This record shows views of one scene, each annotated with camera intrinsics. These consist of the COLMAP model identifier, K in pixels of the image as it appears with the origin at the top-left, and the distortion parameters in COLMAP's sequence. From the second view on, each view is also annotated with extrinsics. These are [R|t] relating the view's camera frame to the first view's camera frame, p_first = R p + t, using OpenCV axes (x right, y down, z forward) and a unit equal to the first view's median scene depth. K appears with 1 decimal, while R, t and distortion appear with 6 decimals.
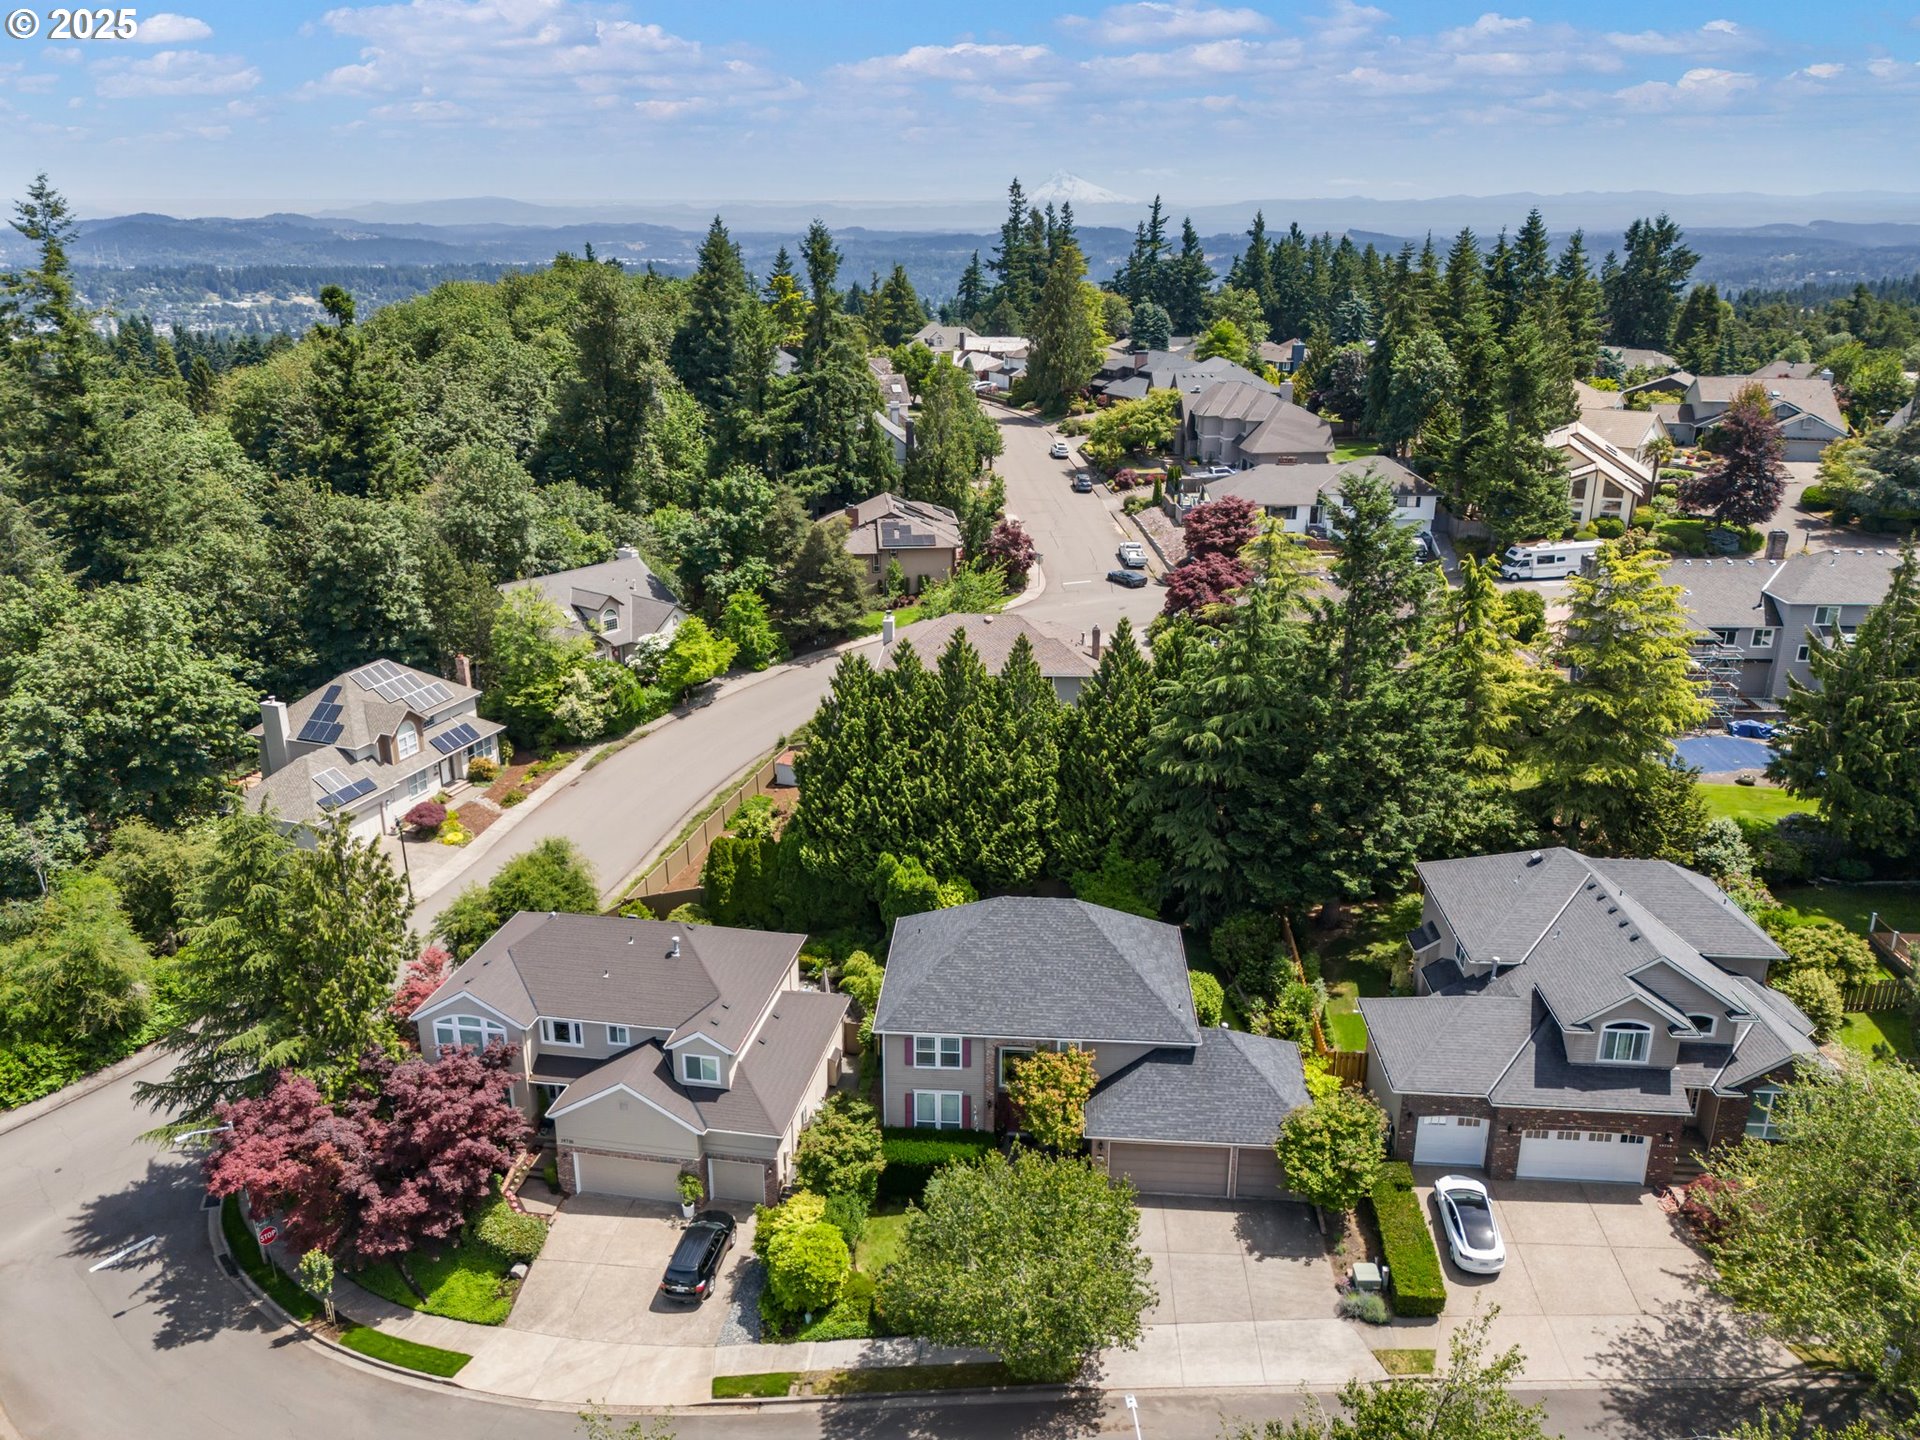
lens RADIAL K [[1417.3, 0, 952.3], [0, 1417.3, 692.6], [0, 0, 1]] dist [0.061751, -0.052241]
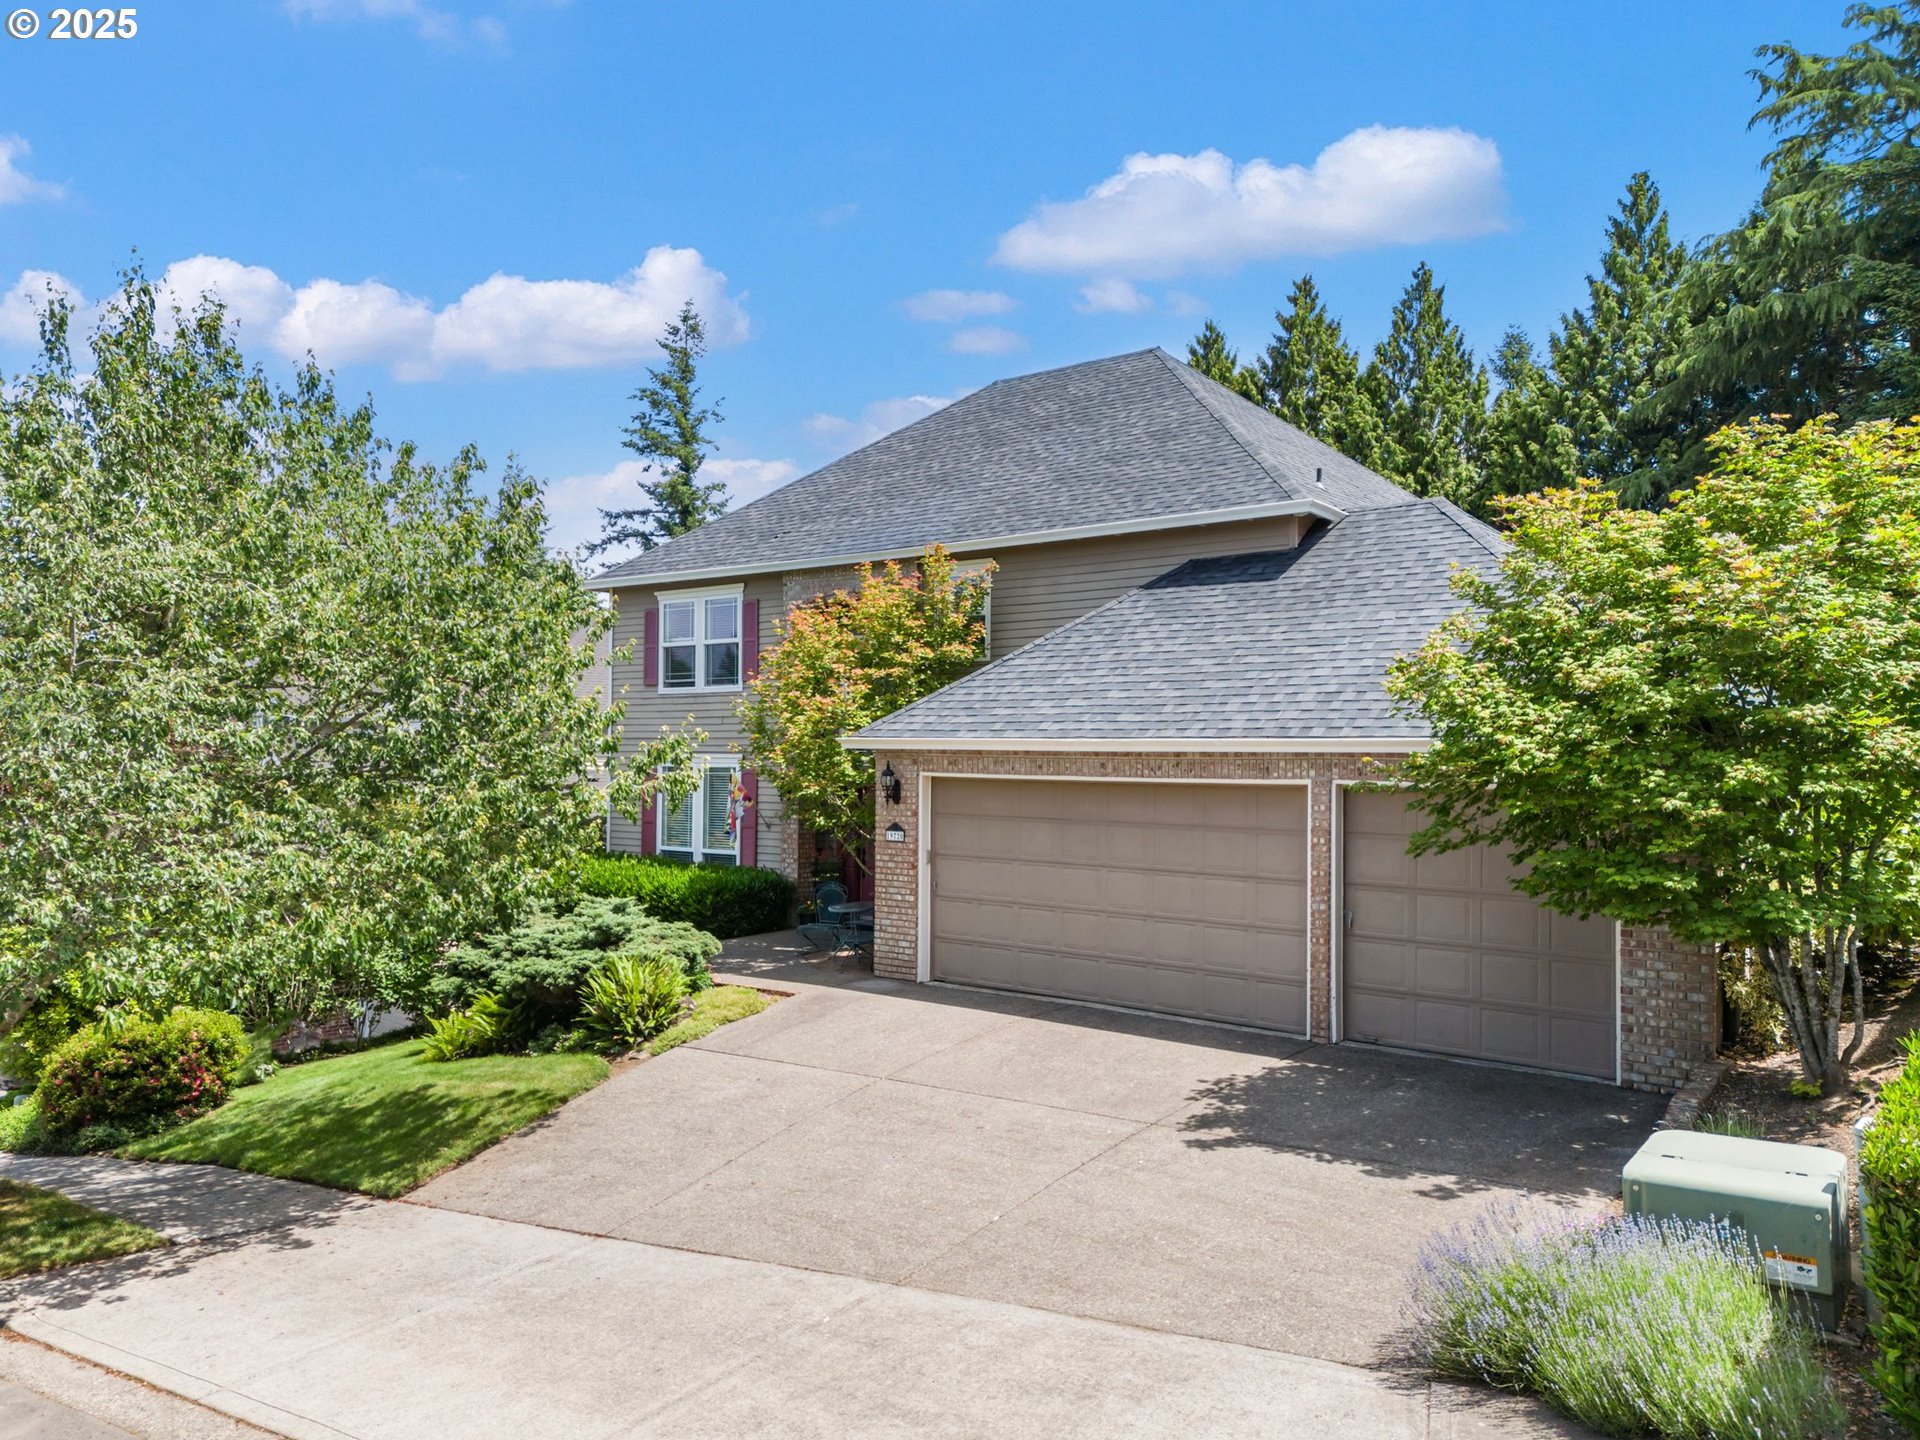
lens RADIAL K [[1417.3, 0, 949.0], [0, 1417.3, 726.8], [0, 0, 1]] dist [0.061751, -0.052241]
pose [[0.816075, -0.001797, -0.577943, 0.232724], [-0.187372, 0.945161, -0.267513, 0.315208], [0.546730, 0.326601, 0.770985, 0.643248]]
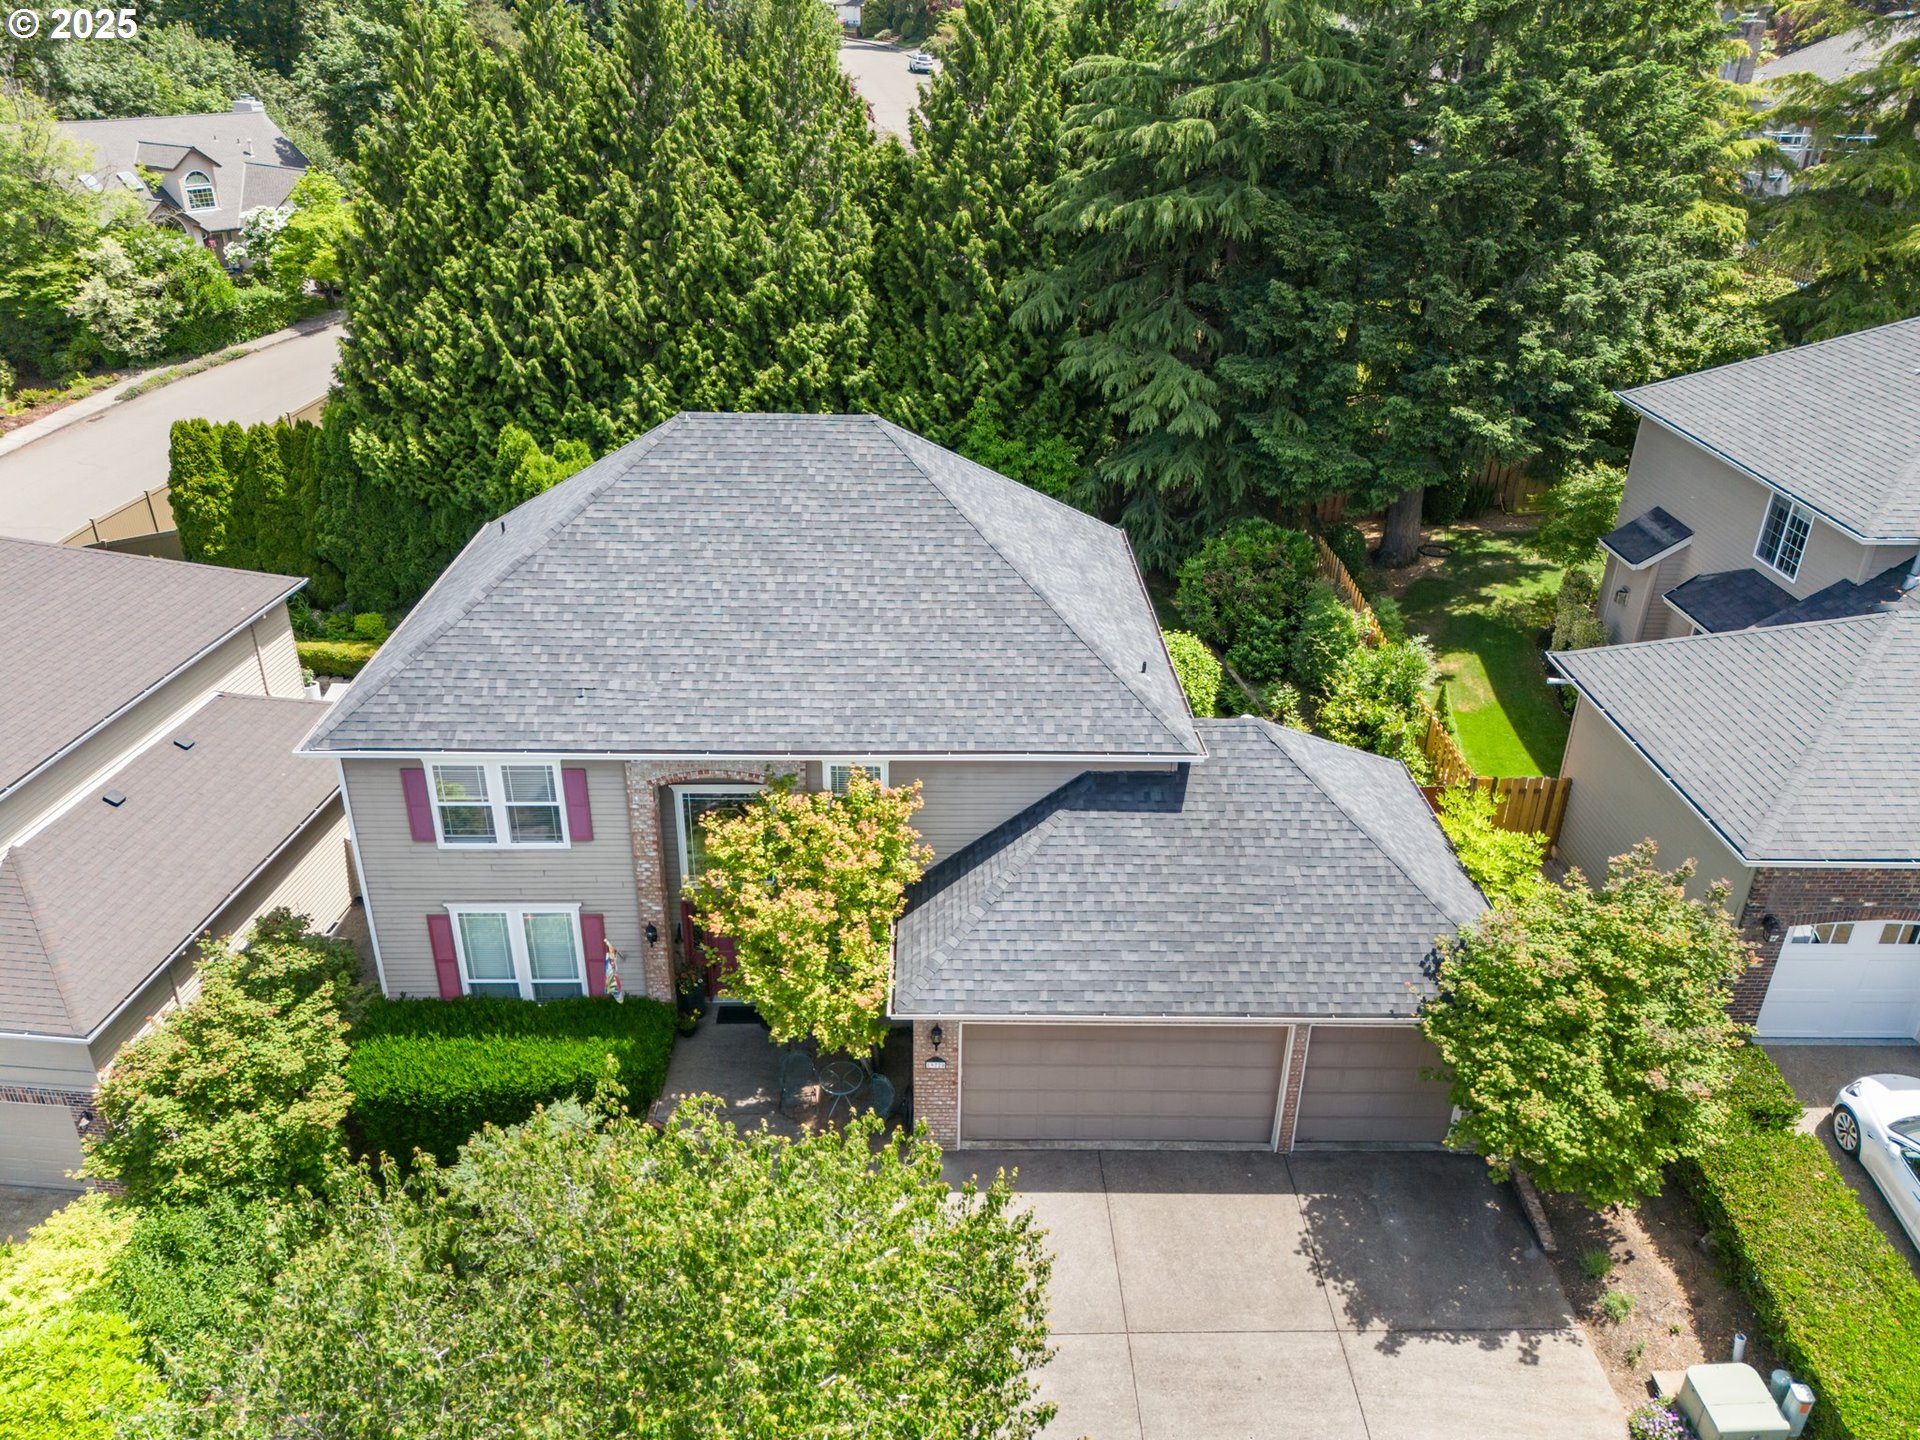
lens RADIAL K [[1417.3, 0, 960.8], [0, 1417.3, 703.5], [0, 0, 1]] dist [0.061751, -0.052241]
pose [[0.996286, -0.023874, 0.082725, 0.068476], [0.011494, 0.989068, 0.147014, 0.150247], [-0.085330, -0.145517, 0.985669, 0.543512]]
